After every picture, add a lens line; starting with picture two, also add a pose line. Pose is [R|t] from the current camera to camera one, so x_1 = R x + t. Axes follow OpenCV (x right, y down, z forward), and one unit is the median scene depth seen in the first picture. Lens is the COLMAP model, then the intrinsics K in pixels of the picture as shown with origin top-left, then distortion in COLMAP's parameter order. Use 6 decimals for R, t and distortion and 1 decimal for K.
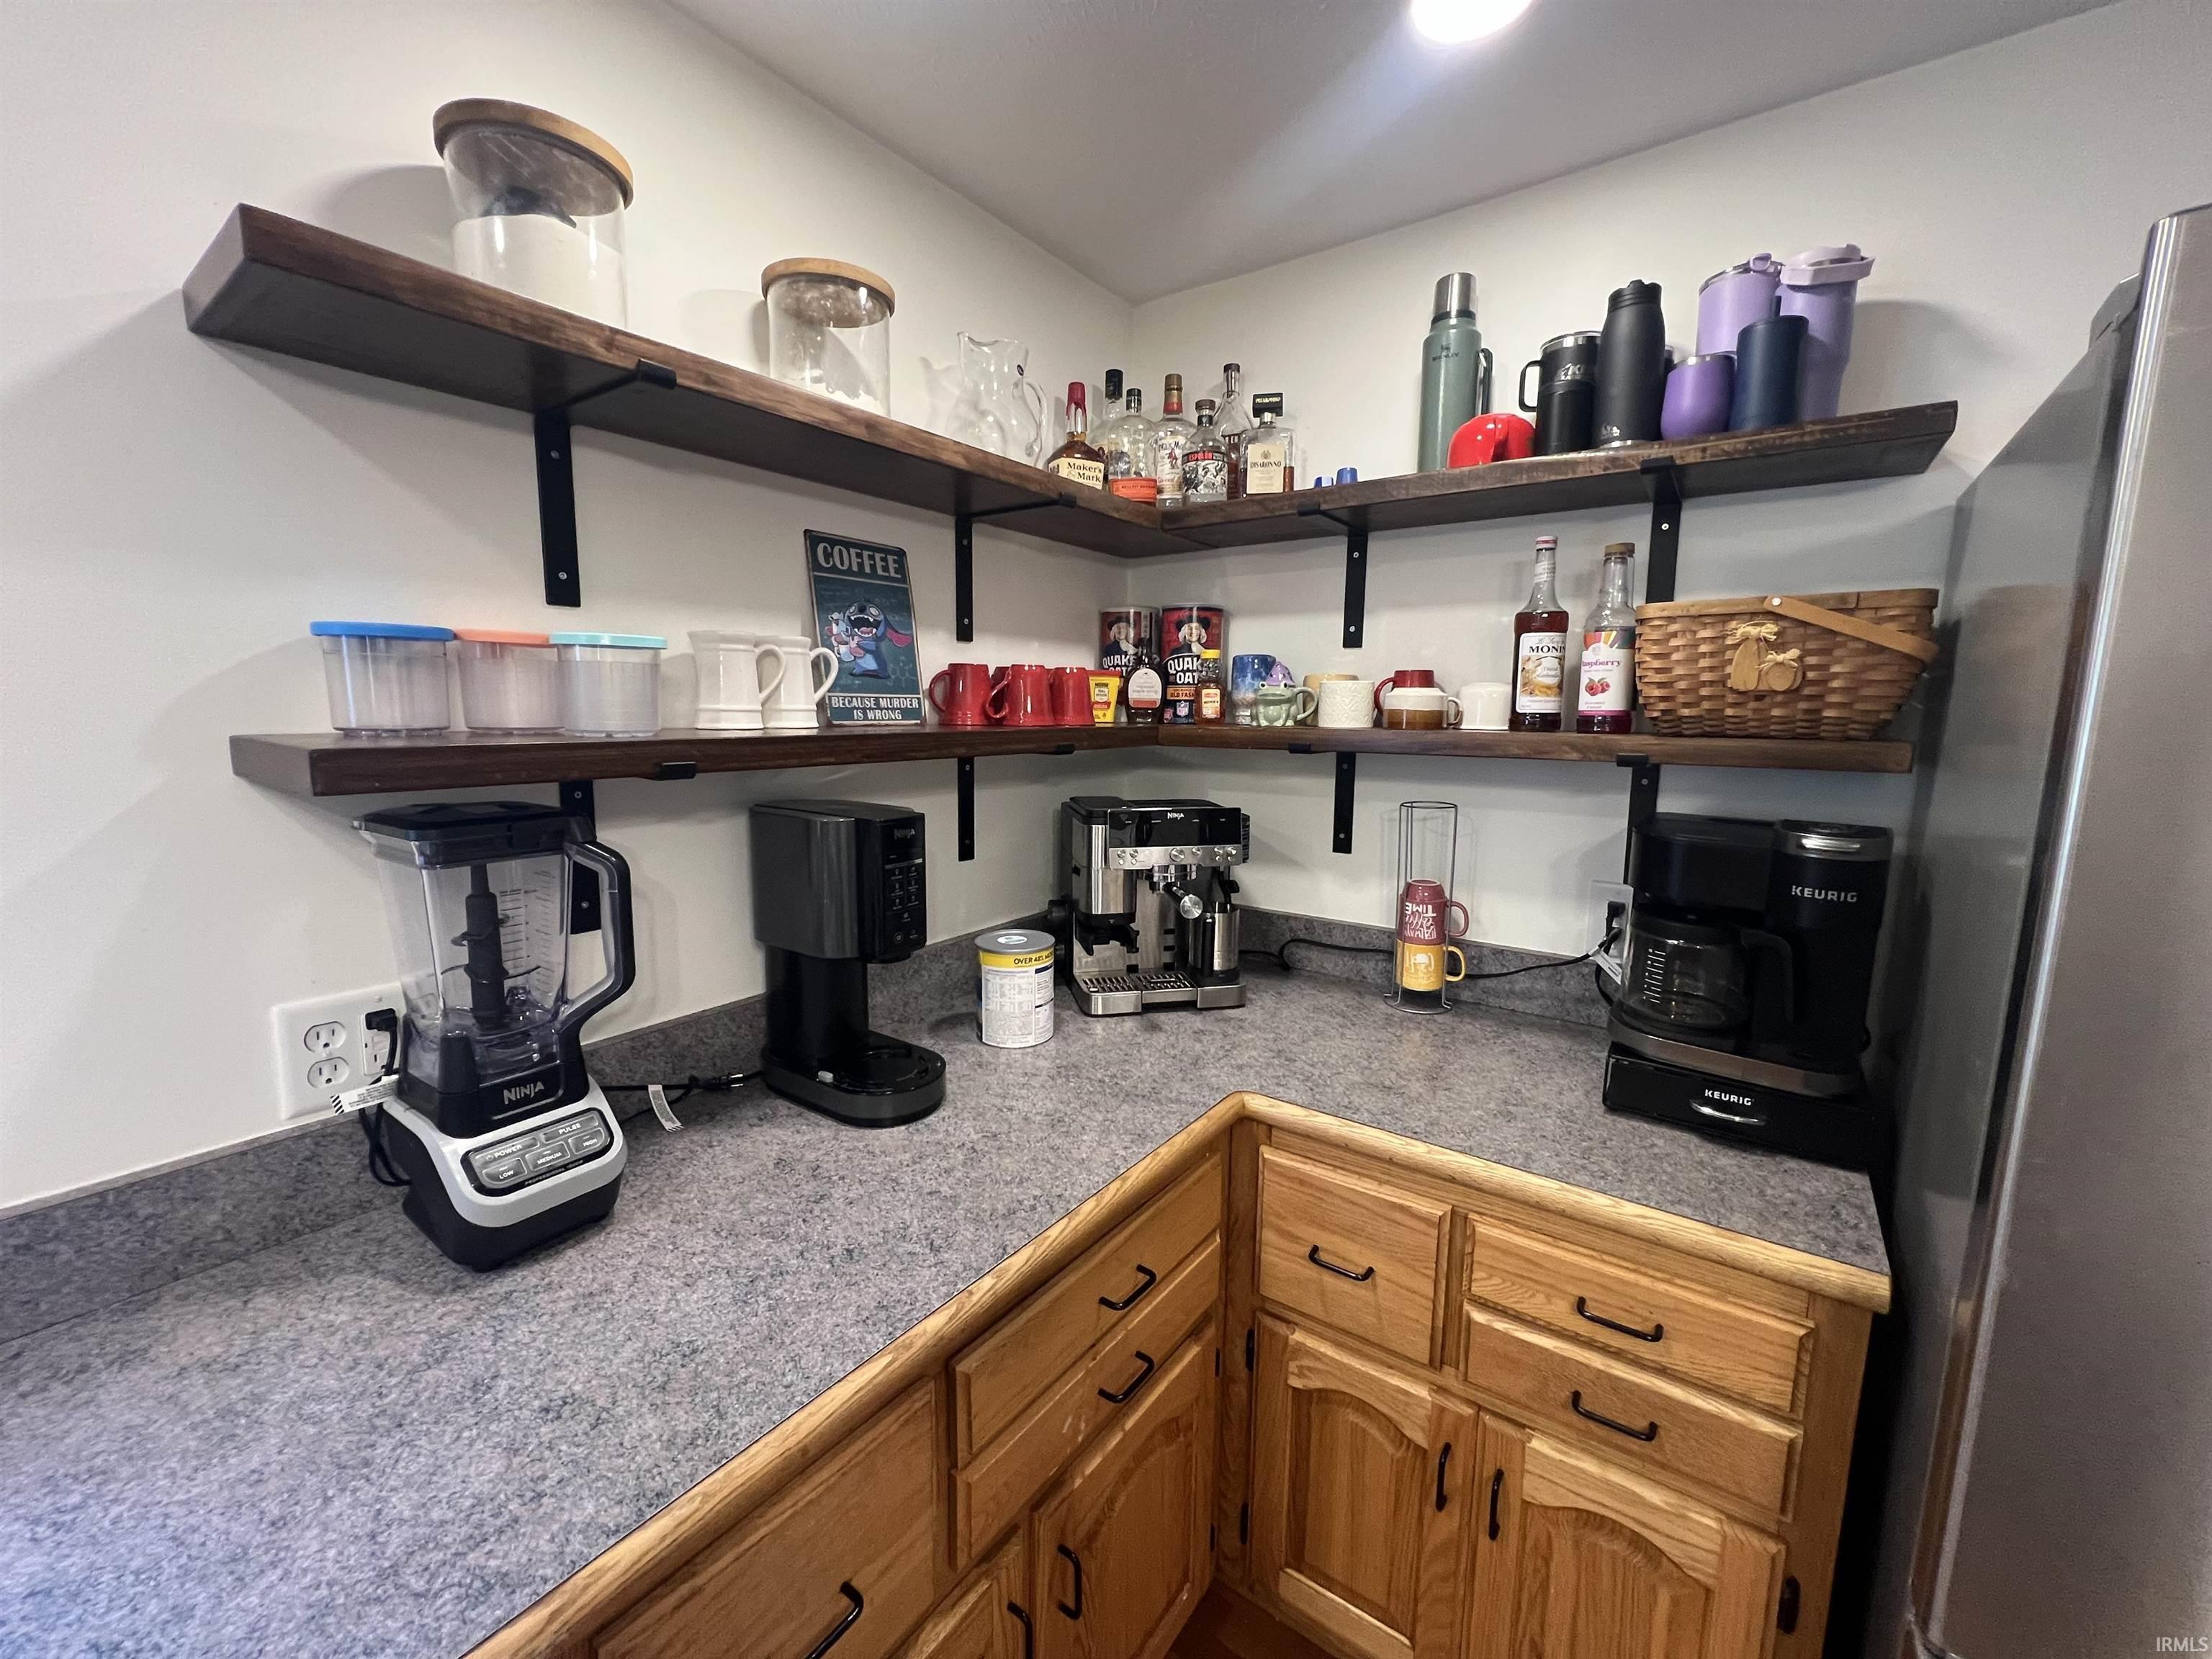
lens RADIAL K [[891.9, 0, 1100.8], [0, 891.9, 822.7], [0, 0, 1]] dist [-0.000925, 0.000687]
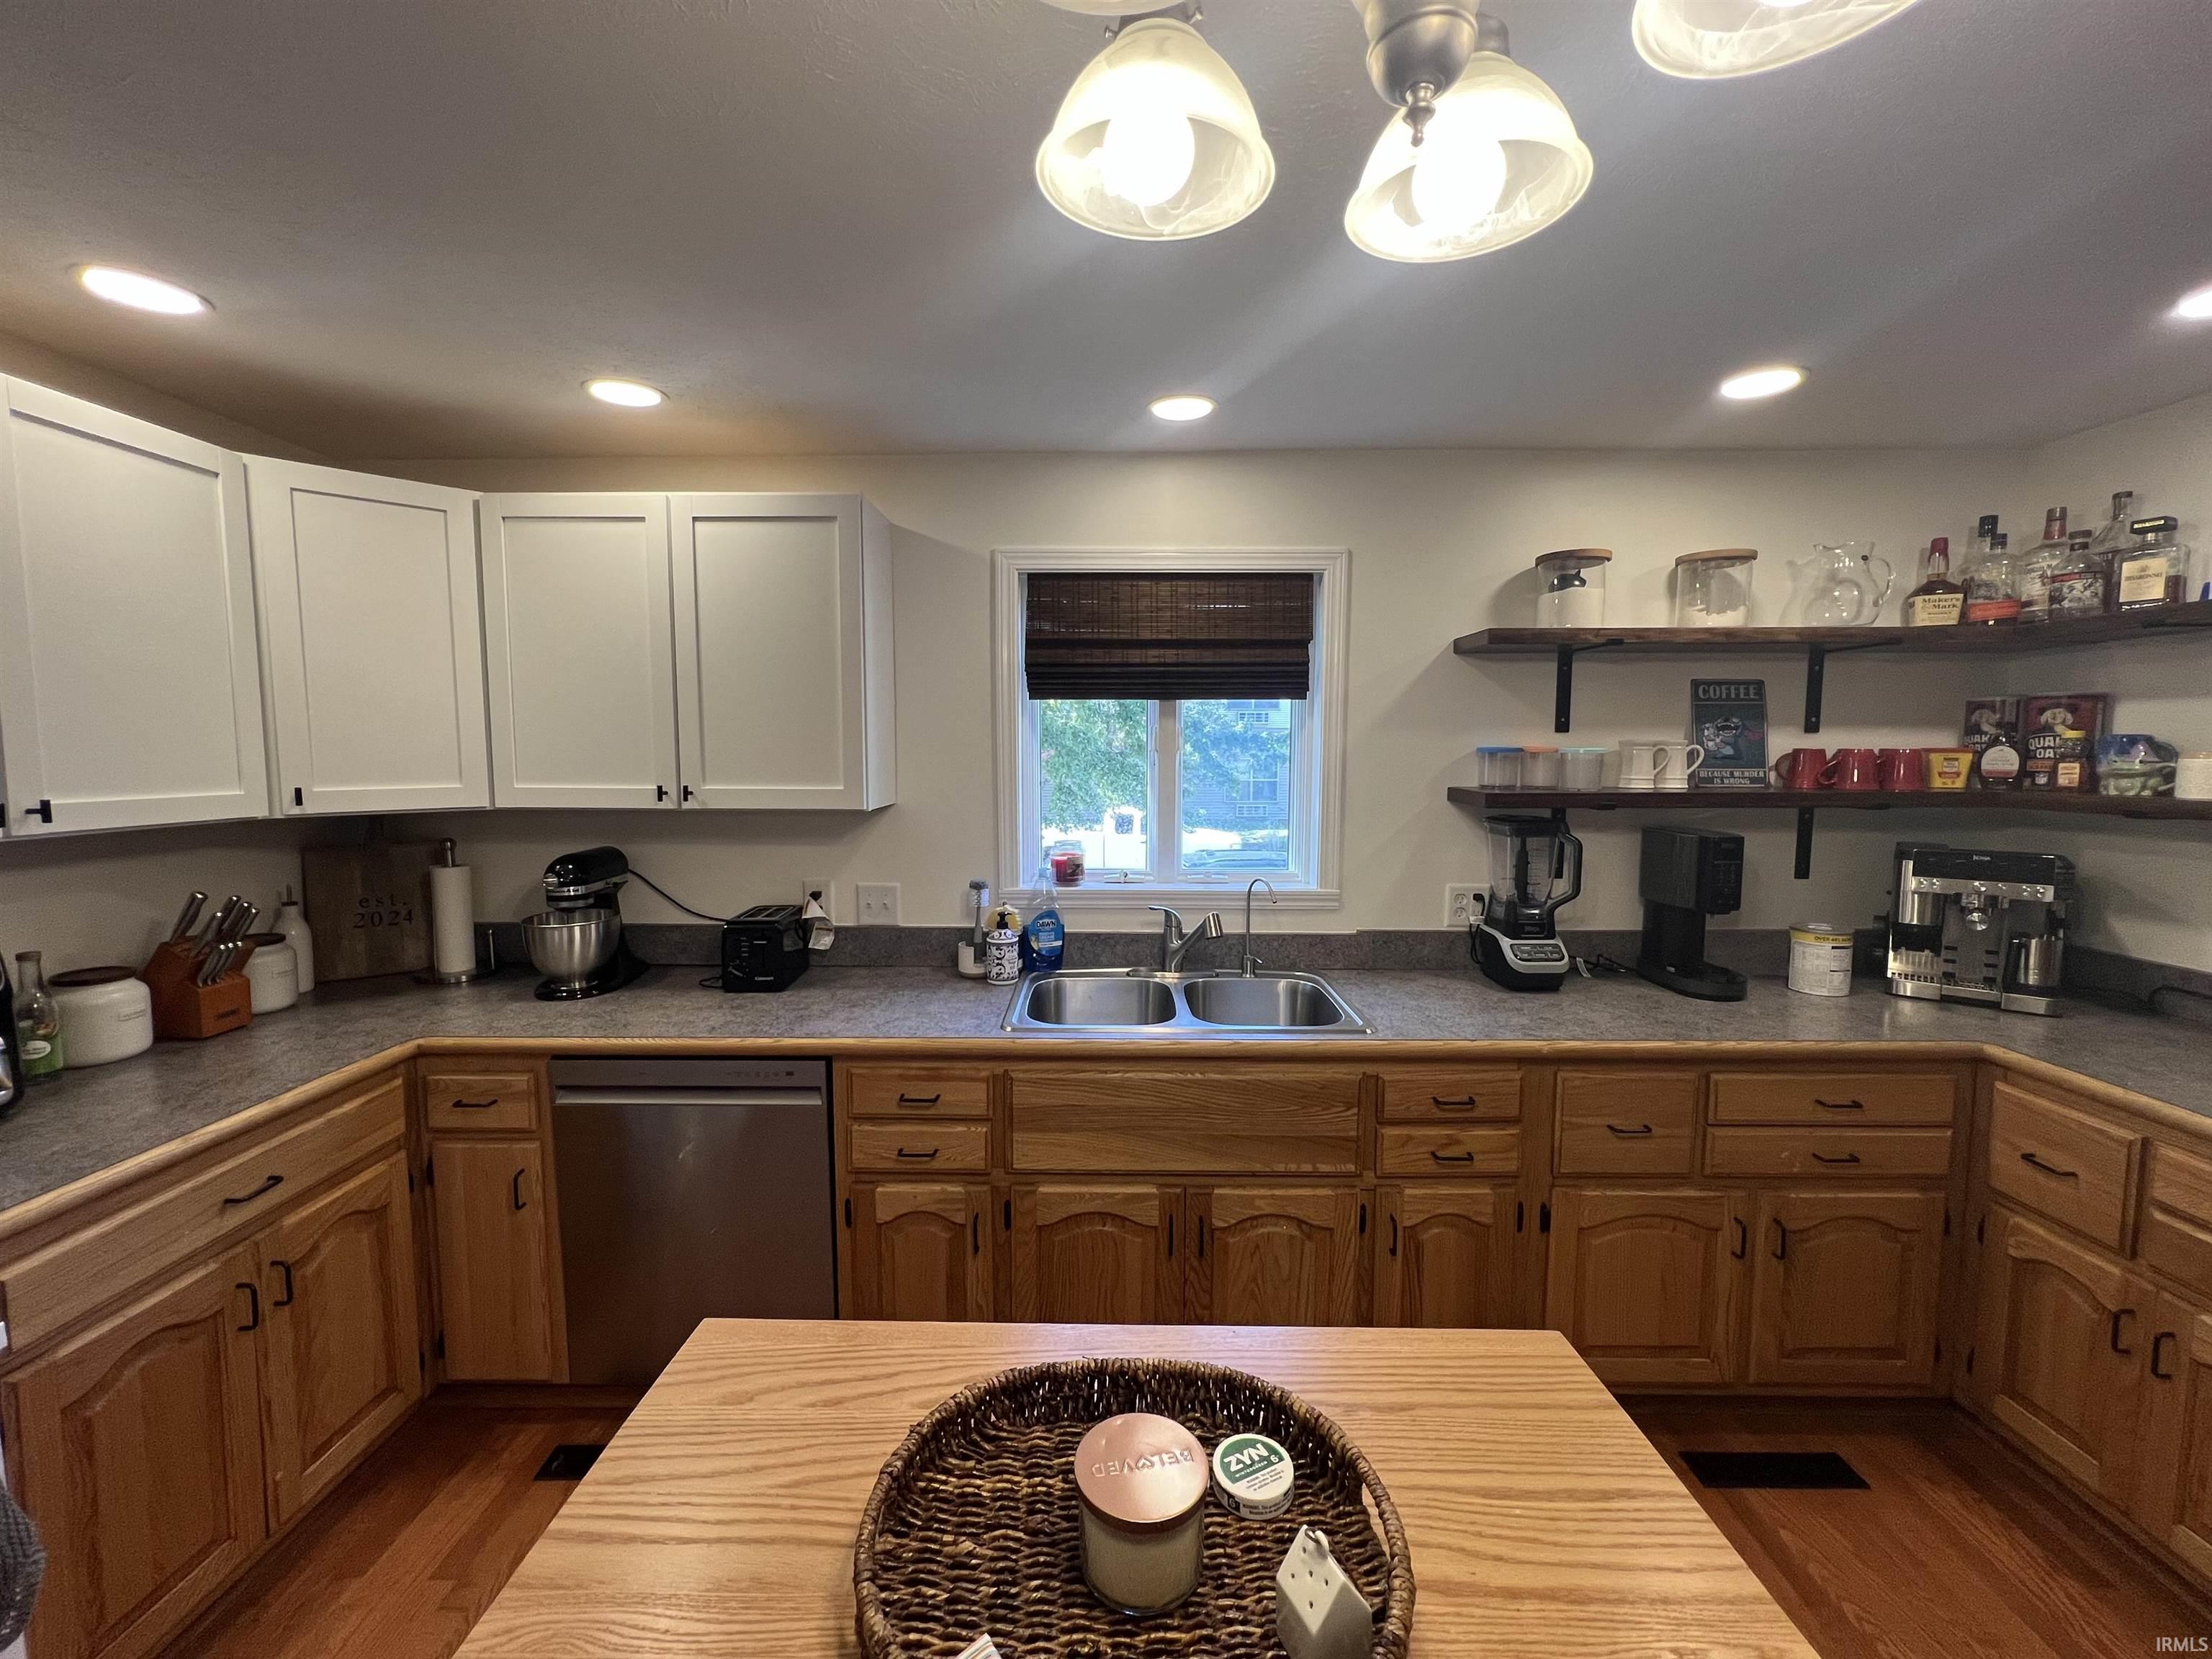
lens RADIAL K [[891.9, 0, 1100.8], [0, 891.9, 822.7], [0, 0, 1]] dist [-0.000925, 0.000687]
pose [[0.581744, 0.057812, -0.811315, 0.441027], [-0.100945, 0.994891, -0.001488, 0.082964], [0.807084, 0.082764, 0.584608, -0.971980]]
